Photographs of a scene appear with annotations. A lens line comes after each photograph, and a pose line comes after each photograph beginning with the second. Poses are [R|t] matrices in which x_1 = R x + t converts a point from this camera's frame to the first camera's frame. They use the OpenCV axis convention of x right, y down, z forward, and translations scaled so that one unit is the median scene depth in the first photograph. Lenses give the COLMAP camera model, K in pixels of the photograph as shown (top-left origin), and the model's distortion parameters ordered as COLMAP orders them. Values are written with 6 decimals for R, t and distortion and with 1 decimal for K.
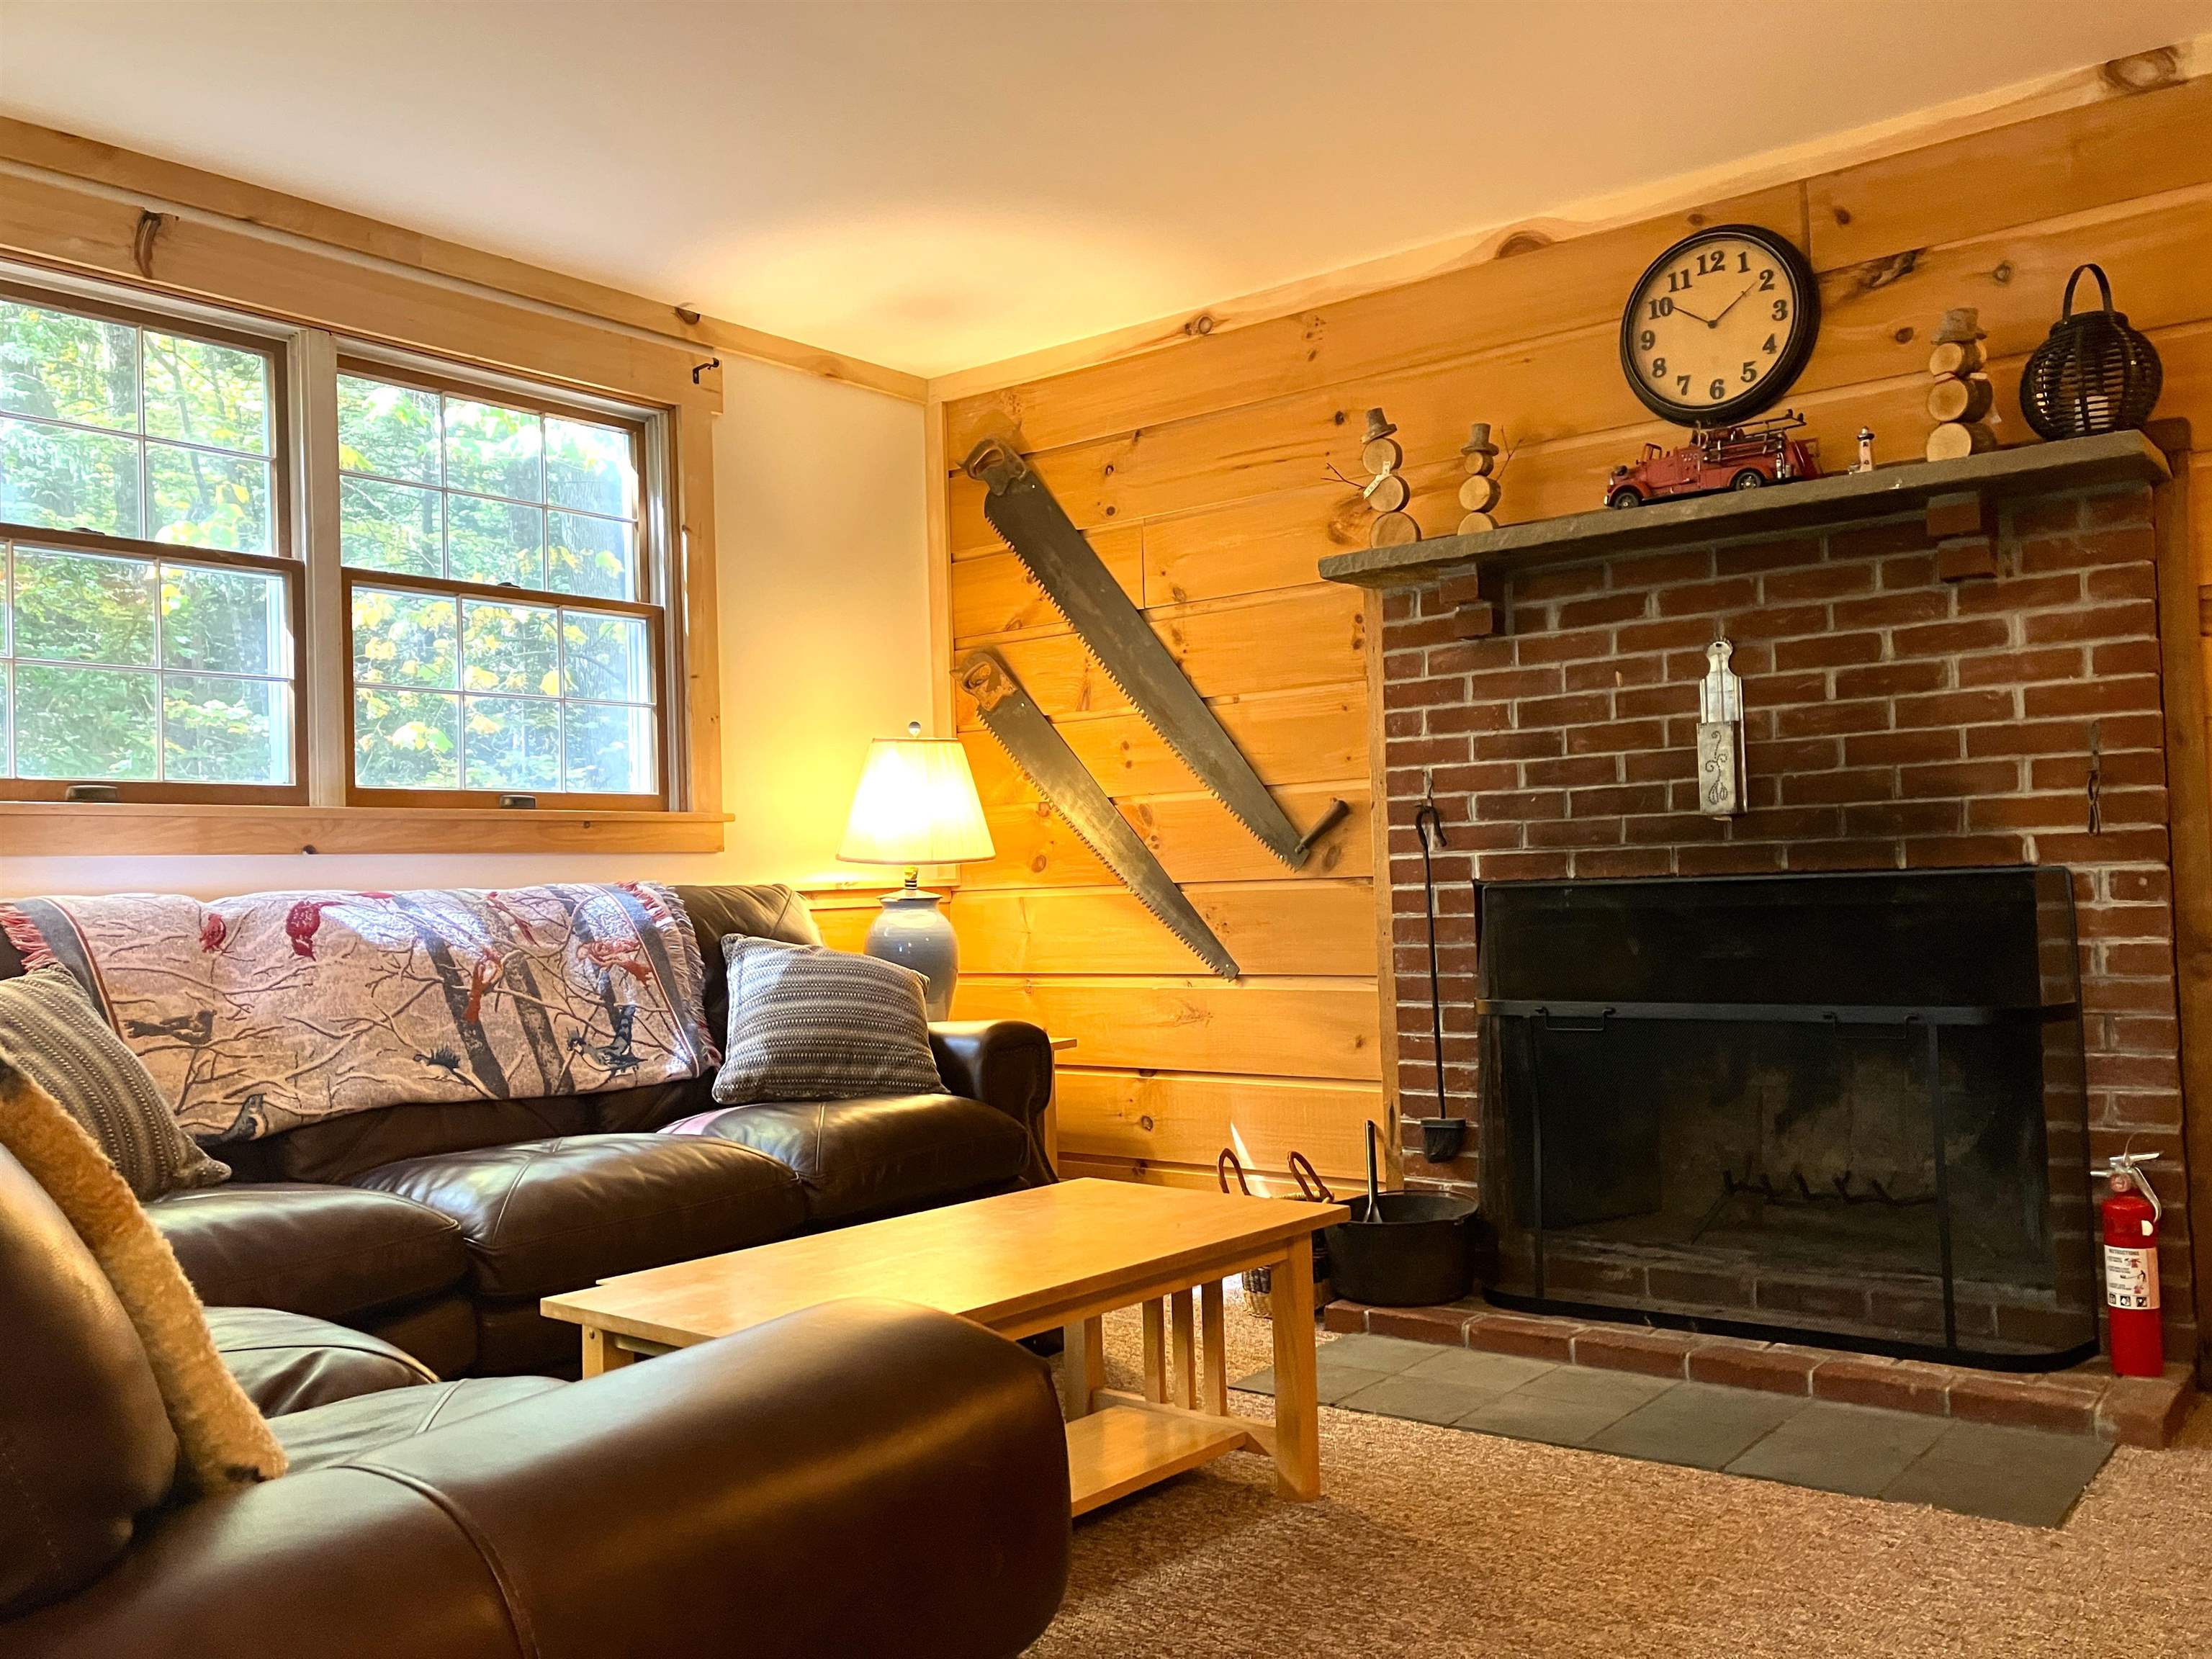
lens RADIAL K [[1843.0, 0, 1115.9], [0, 1843.0, 814.4], [0, 0, 1]] dist [0.055900, -0.067519]
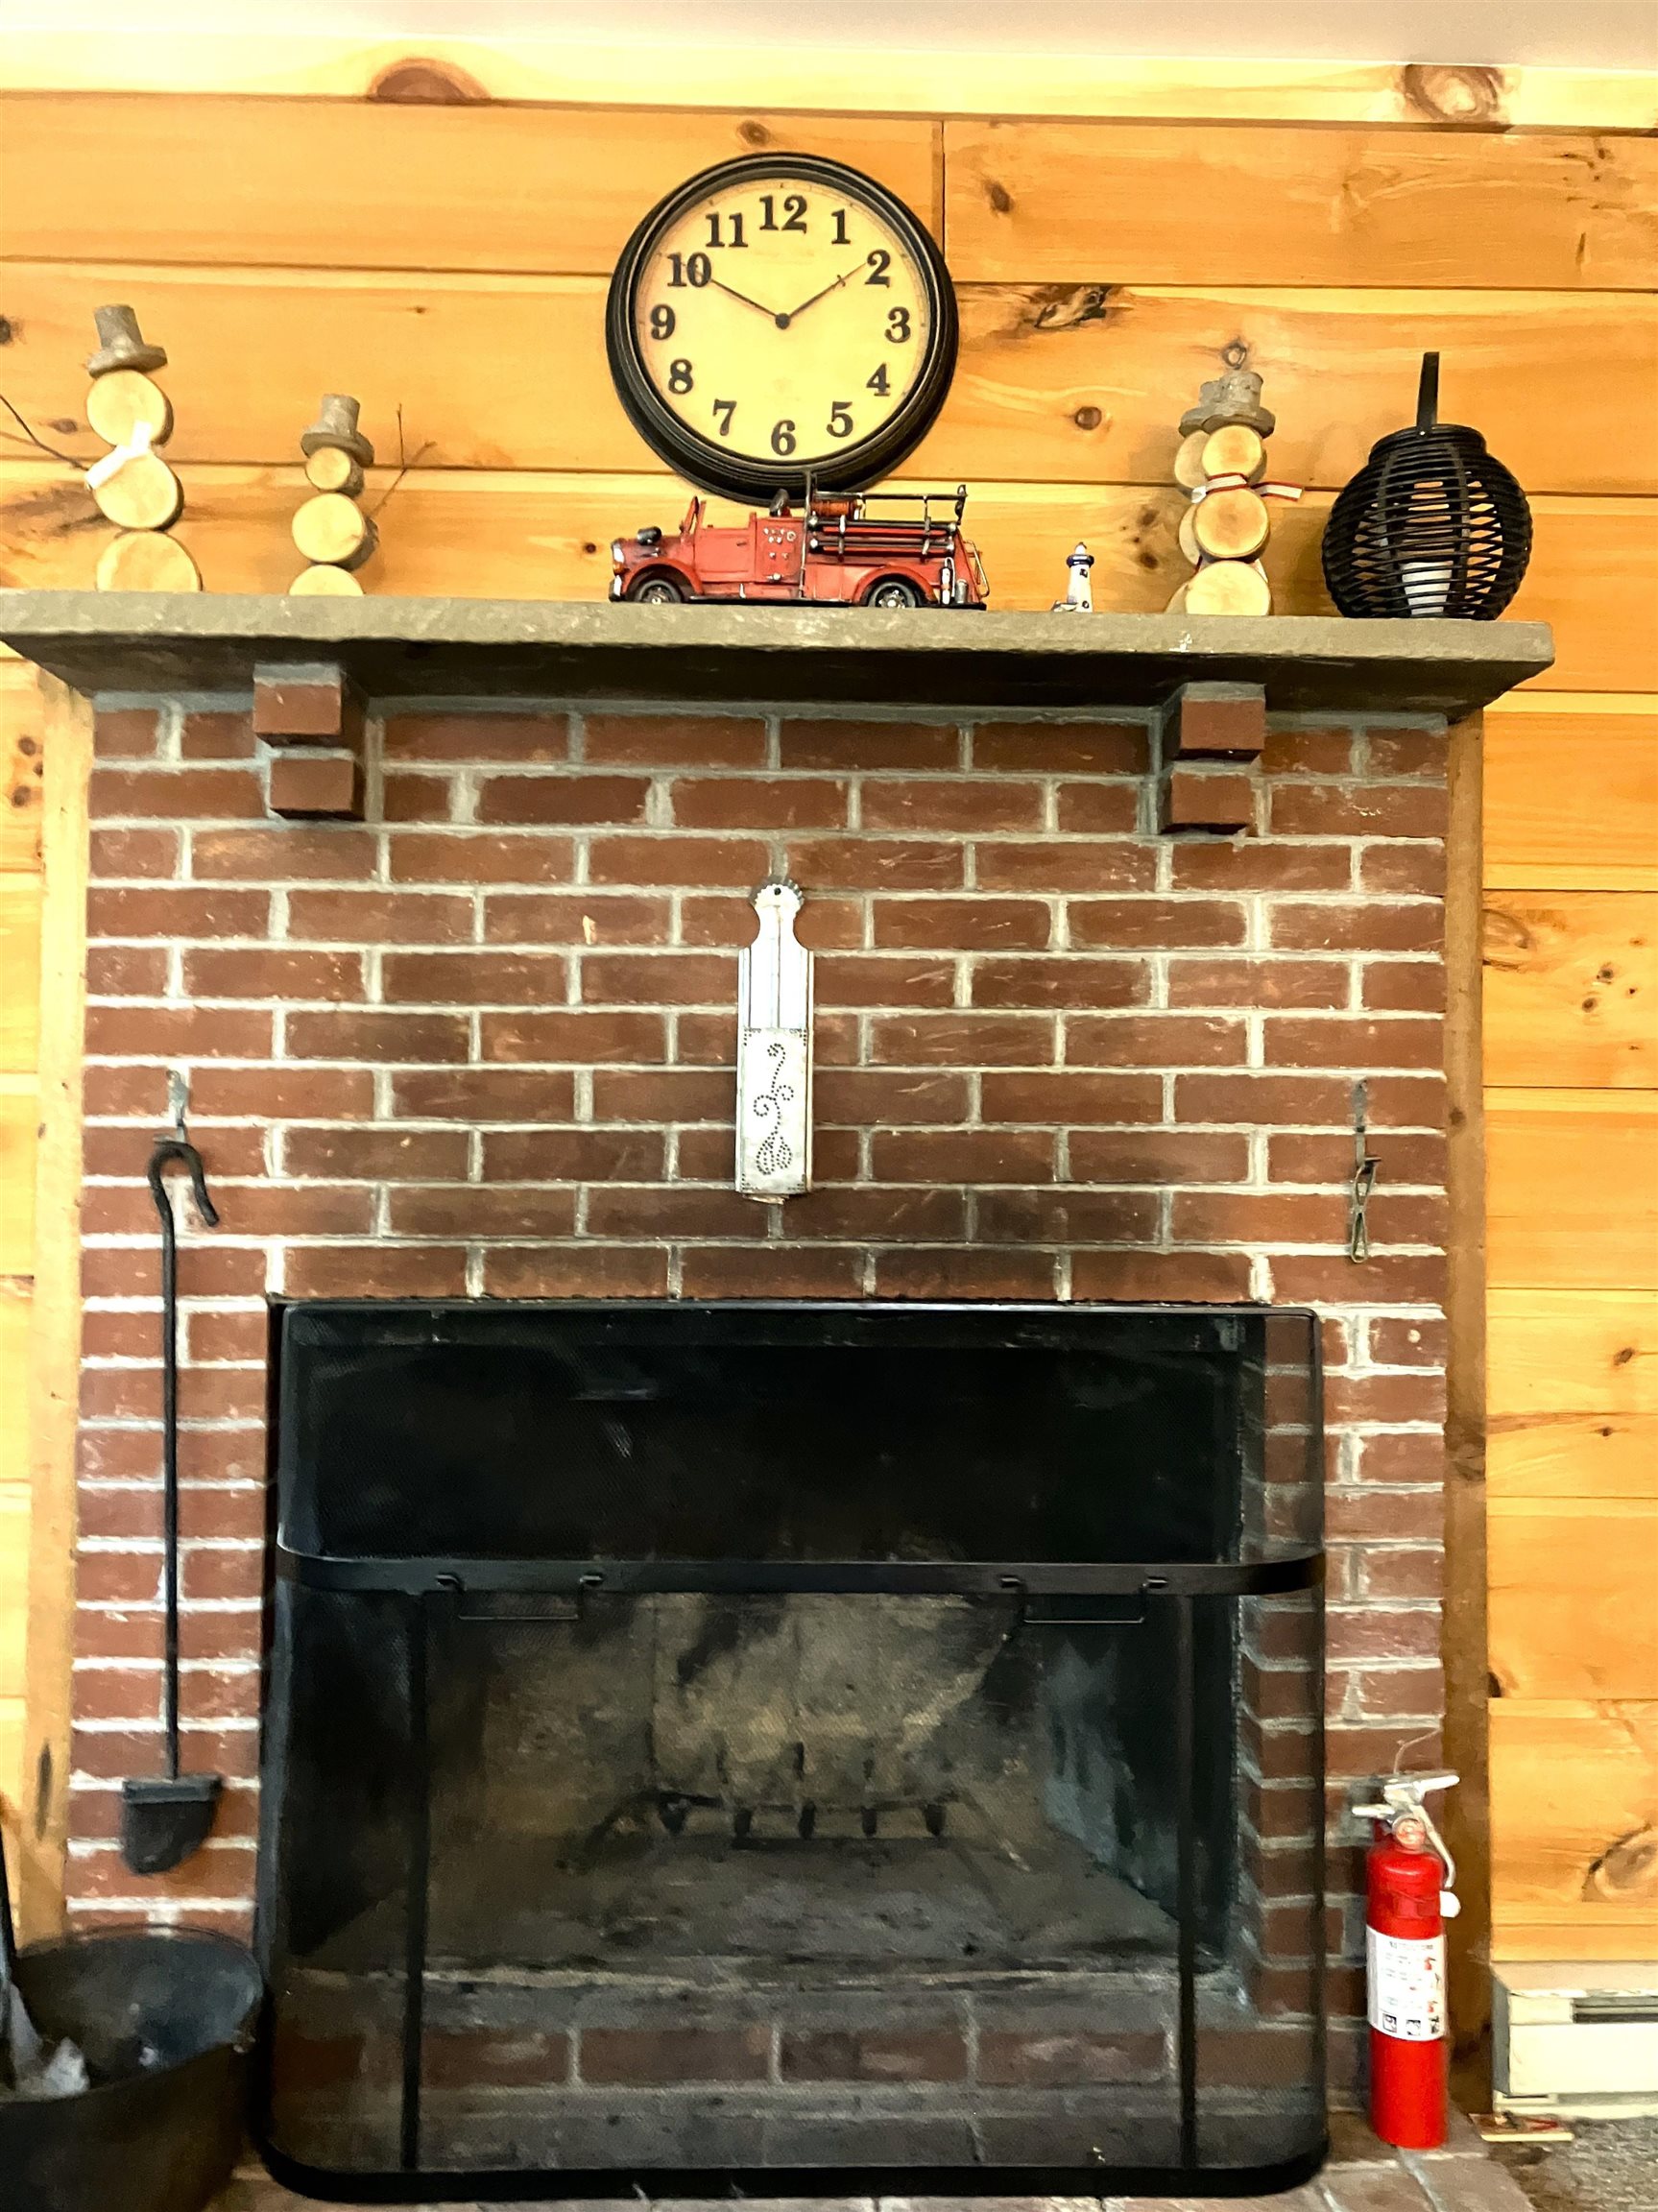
lens RADIAL K [[1843.0, 0, 807.6], [0, 1843.0, 1099.2], [0, 0, 1]] dist [0.055900, -0.067519]
pose [[0.771622, 0.054504, 0.633742, -0.017833], [-0.060147, 0.998110, -0.012608, -0.021436], [-0.633232, -0.028389, 0.773441, 0.554545]]
